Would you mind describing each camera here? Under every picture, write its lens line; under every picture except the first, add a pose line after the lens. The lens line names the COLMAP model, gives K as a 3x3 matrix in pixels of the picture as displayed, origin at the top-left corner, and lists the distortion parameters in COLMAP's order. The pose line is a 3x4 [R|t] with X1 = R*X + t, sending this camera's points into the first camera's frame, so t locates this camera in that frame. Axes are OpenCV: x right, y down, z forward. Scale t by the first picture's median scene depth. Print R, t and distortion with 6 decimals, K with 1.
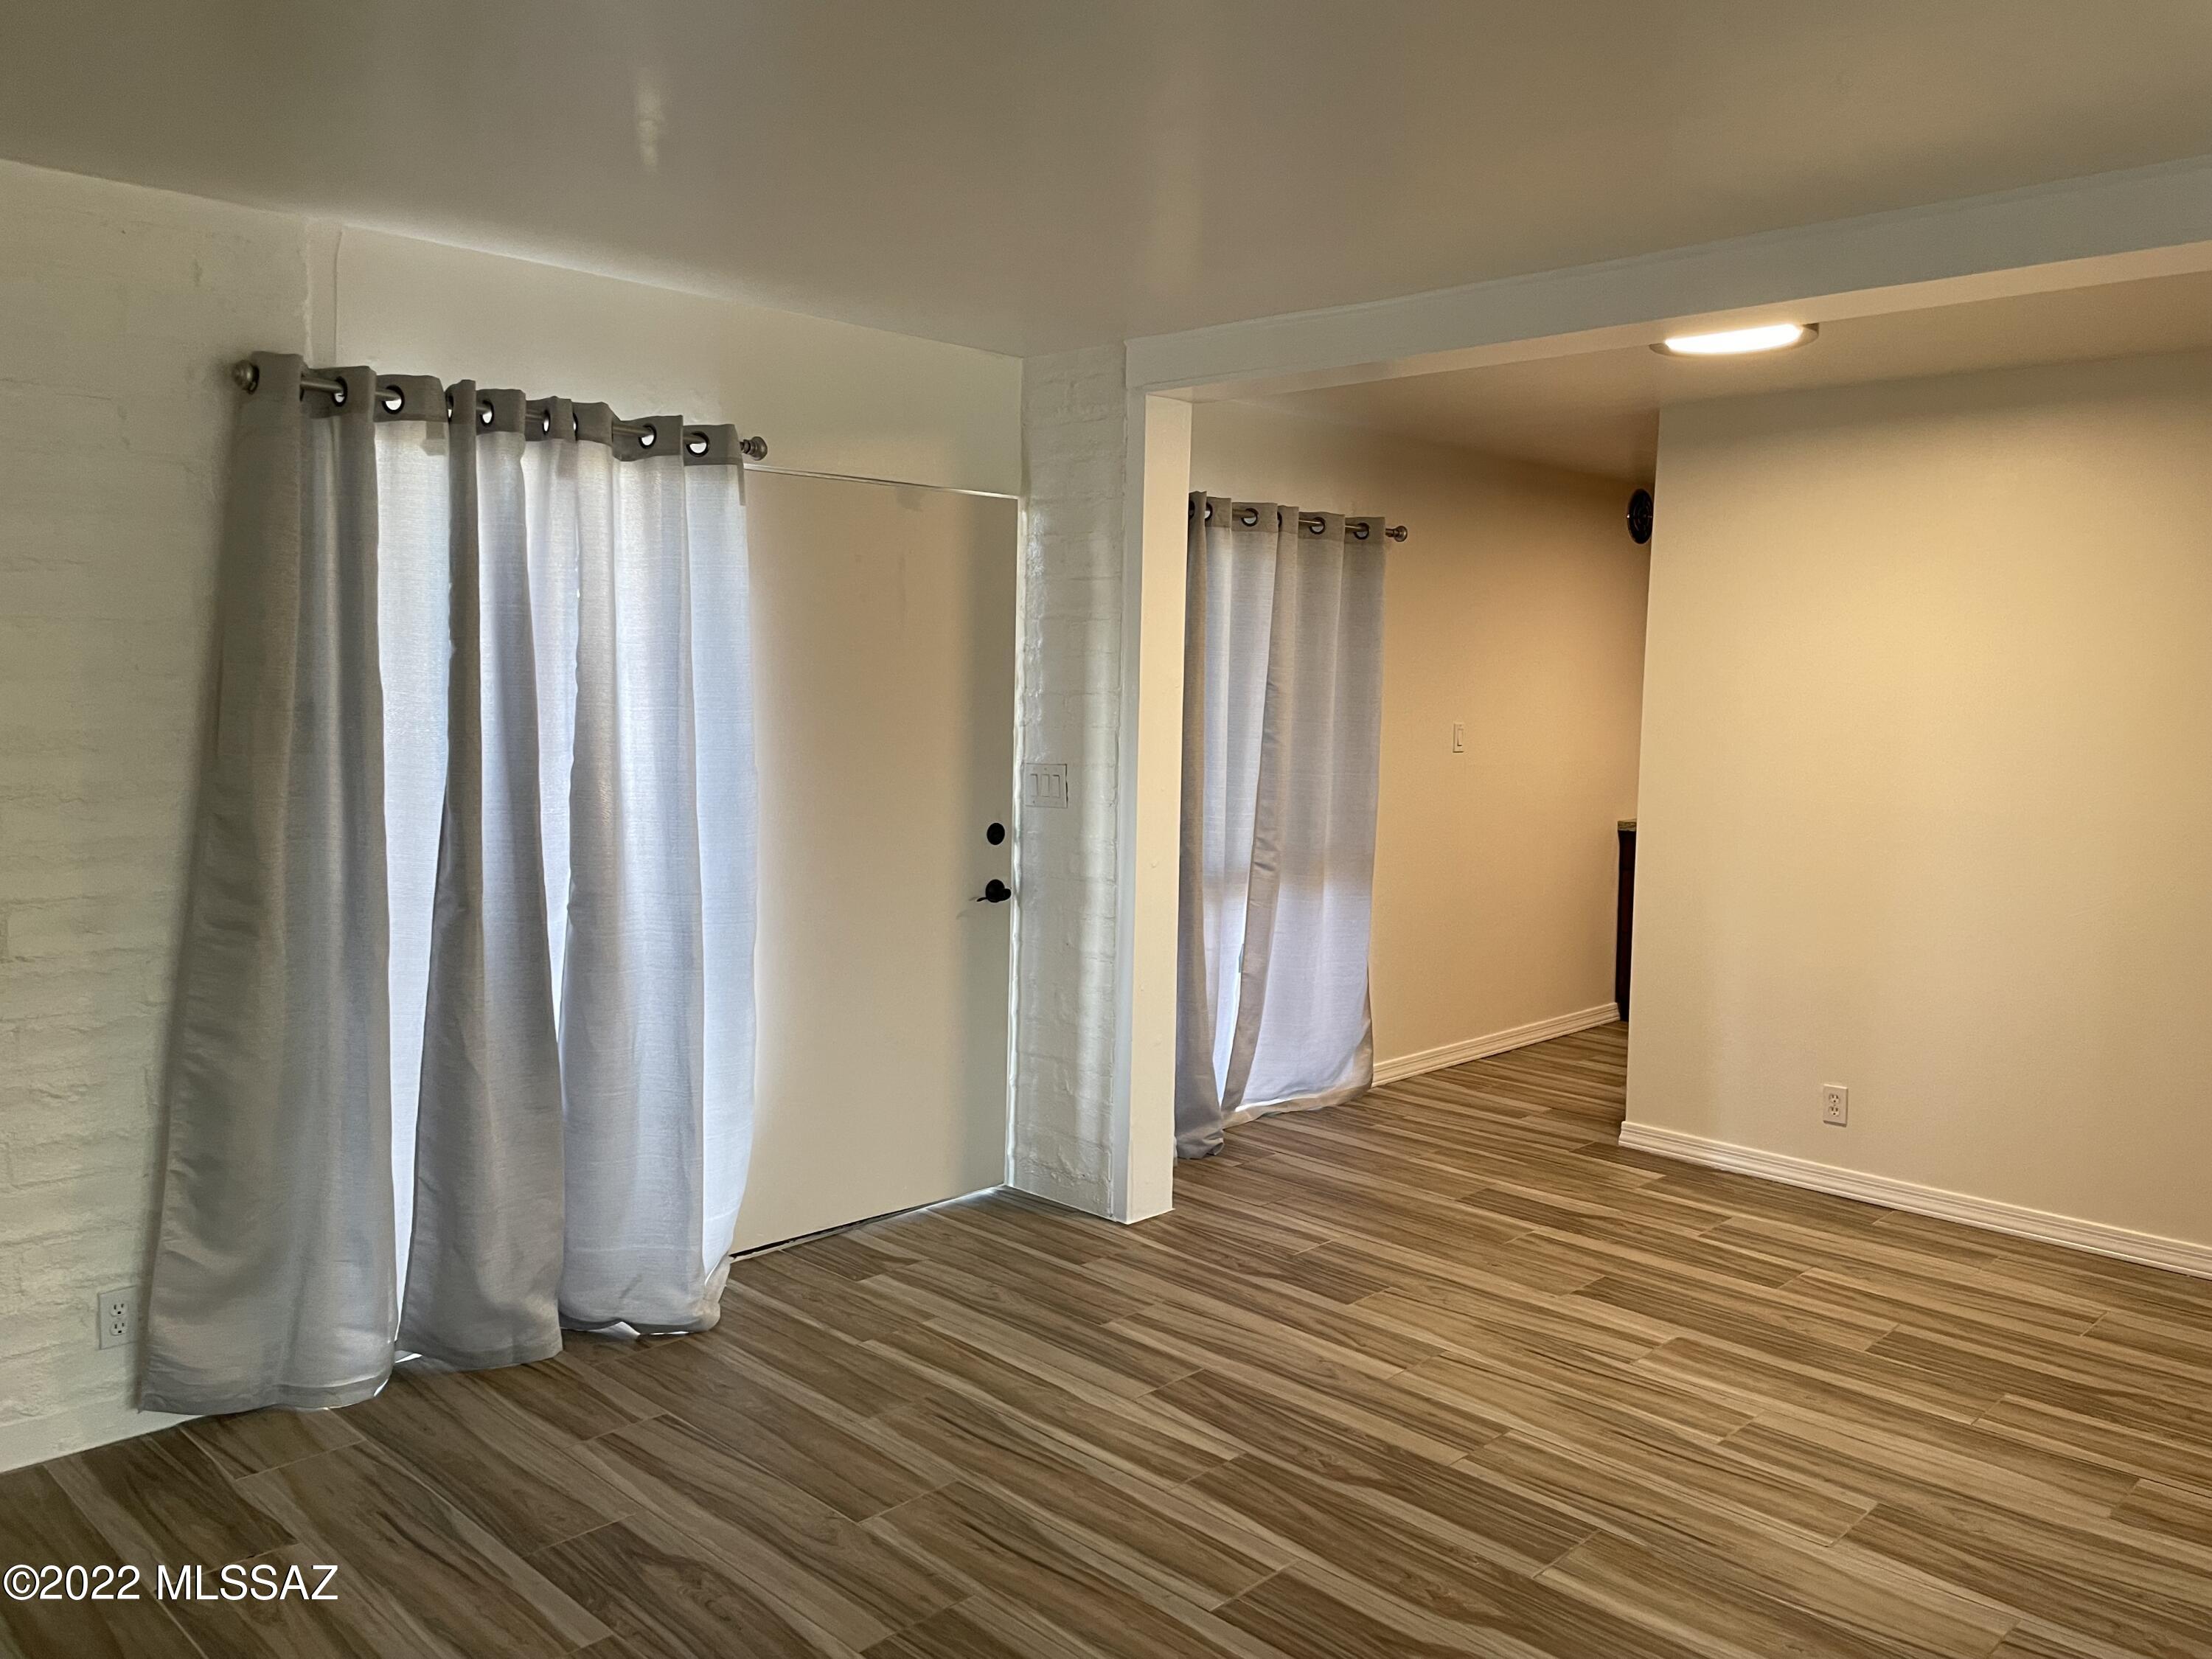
lens RADIAL K [[1667.0, 0, 1106.0], [0, 1667.0, 829.5], [0, 0, 1]] dist [0.107494, -0.144067]
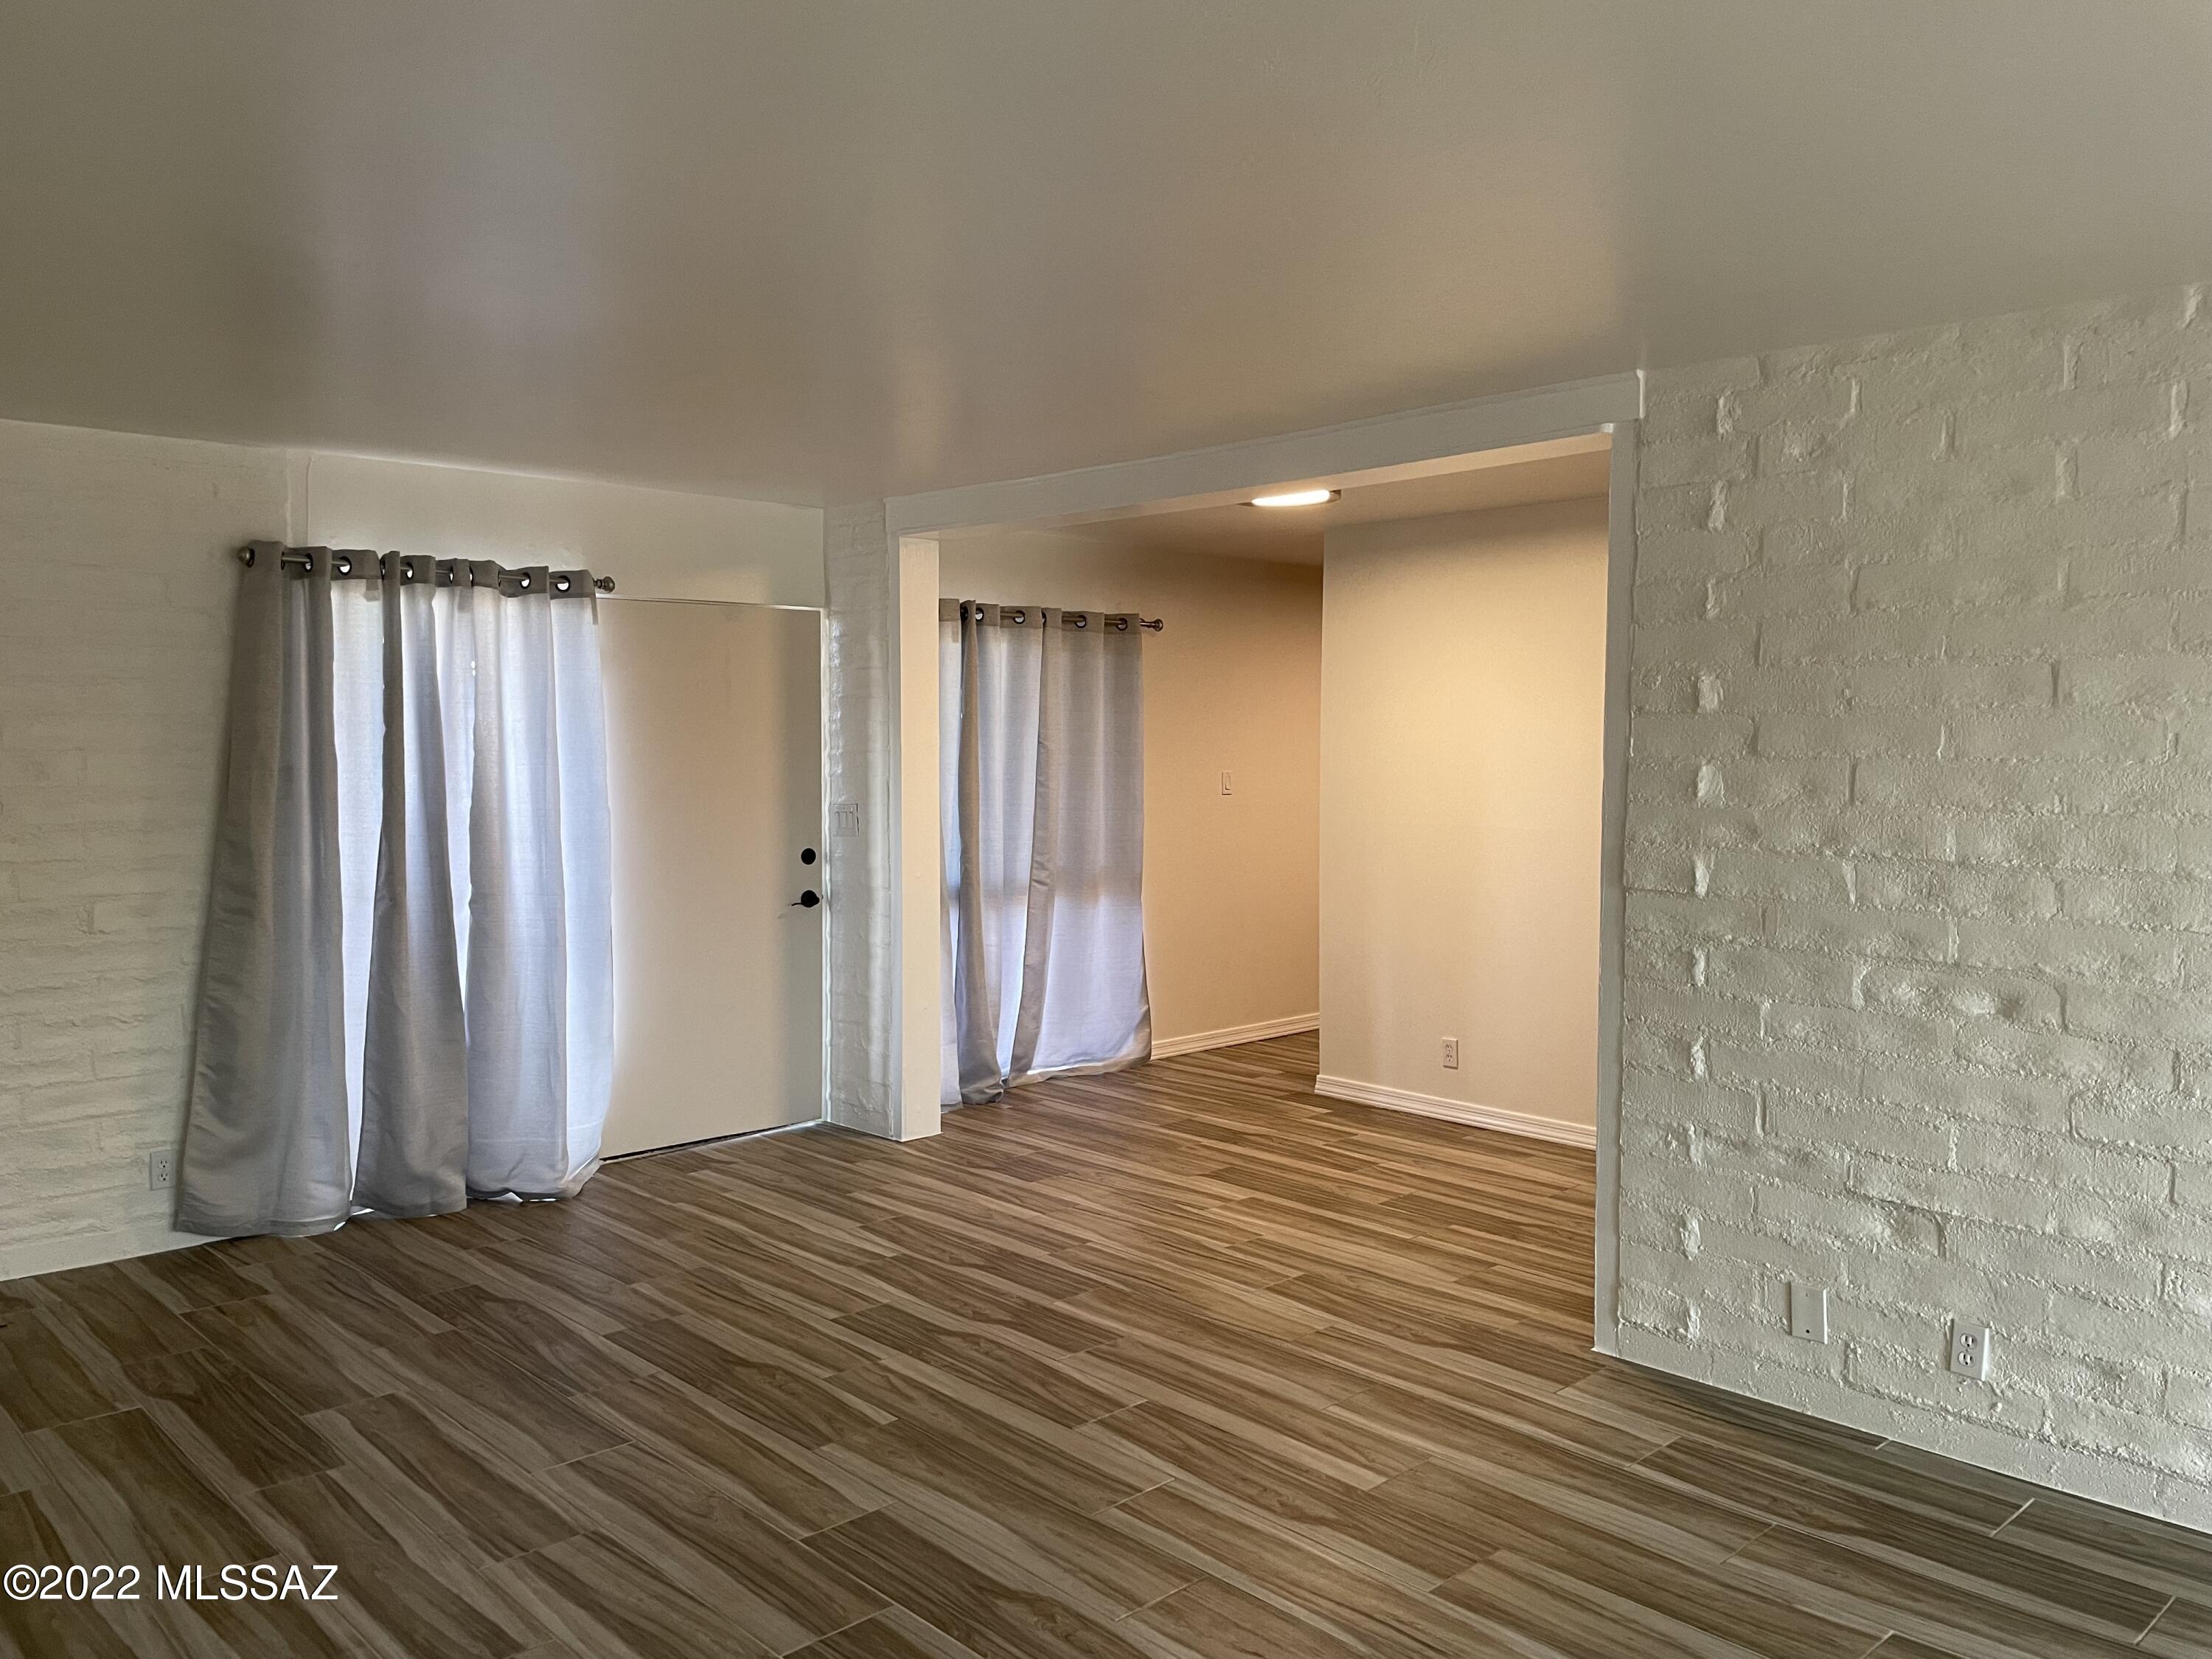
lens RADIAL K [[1675.2, 0, 1107.1], [0, 1675.2, 841.9], [0, 0, 1]] dist [0.103770, -0.140022]
pose [[0.999059, -0.015576, -0.040470, 0.284790], [0.014329, 0.999419, -0.030929, 0.044873], [0.040928, 0.030320, 0.998702, -0.433385]]
